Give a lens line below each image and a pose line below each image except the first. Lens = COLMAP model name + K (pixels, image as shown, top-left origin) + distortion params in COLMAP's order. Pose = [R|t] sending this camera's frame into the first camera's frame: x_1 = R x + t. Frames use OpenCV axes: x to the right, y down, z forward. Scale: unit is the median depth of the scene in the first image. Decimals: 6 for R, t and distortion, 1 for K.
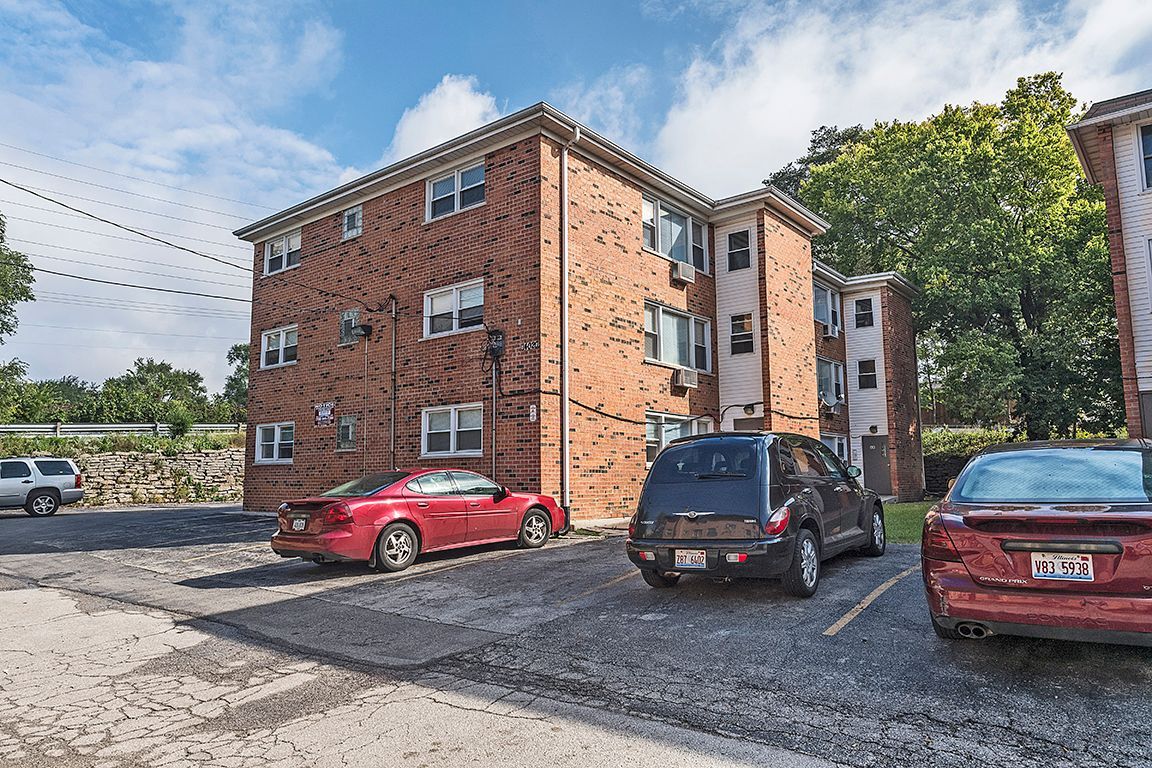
lens RADIAL K [[764.8, 0, 568.3], [0, 764.8, 385.5], [0, 0, 1]] dist [0.009585, 0.003868]
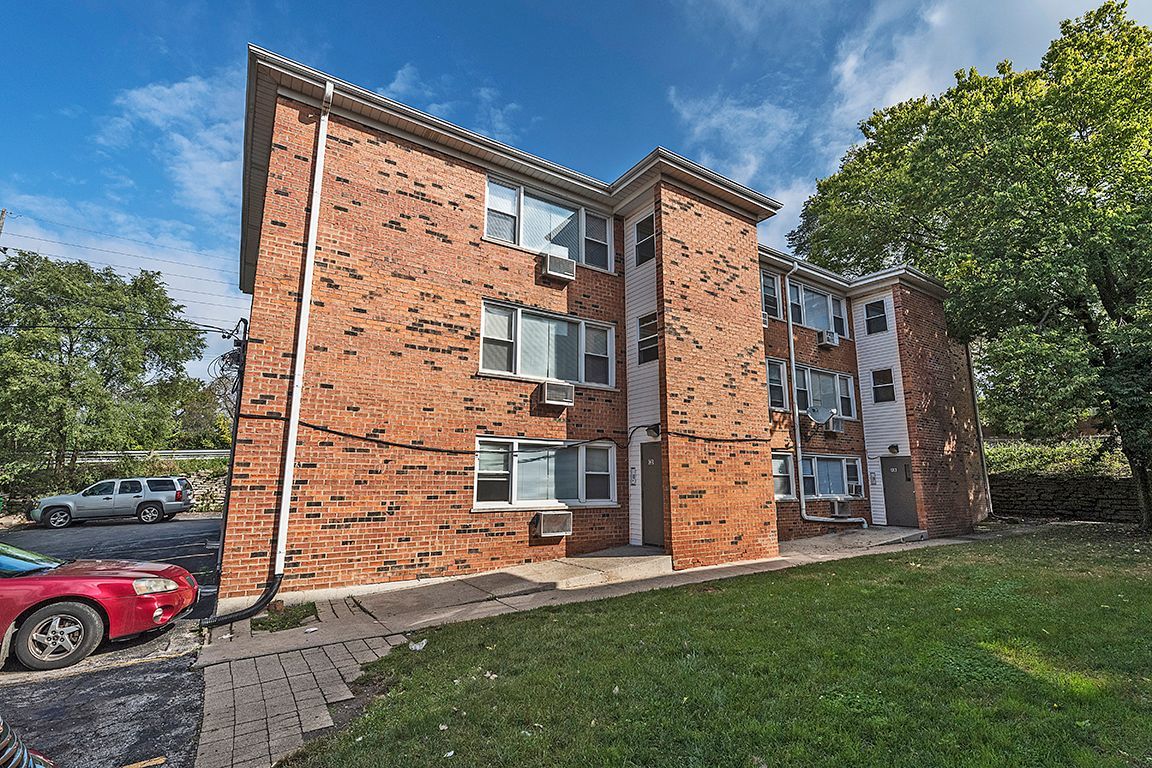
lens RADIAL K [[514.2, 0, 569.9], [0, 514.2, 383.2], [0, 0, 1]] dist [0.003611, -0.003788]
pose [[0.952976, -0.046993, -0.299379, 0.334519], [0.029145, 0.997536, -0.063809, 0.014064], [0.301640, 0.052083, 0.951998, 0.491859]]
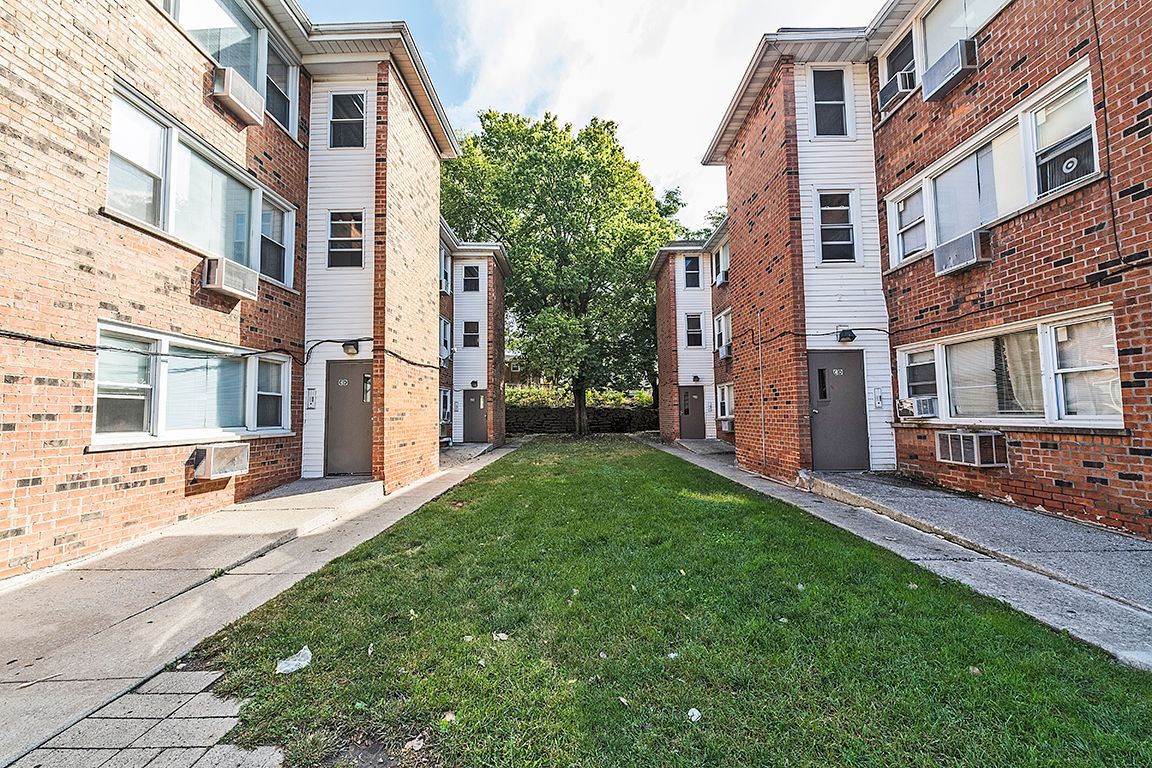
lens RADIAL K [[454.2, 0, 573.0], [0, 454.2, 386.0], [0, 0, 1]] dist [-0.001444, -0.002391]
pose [[0.779917, 0.032780, 0.625024, 0.144953], [-0.069511, 0.996986, 0.034450, 0.040317], [-0.622011, -0.070314, 0.779845, 0.583212]]
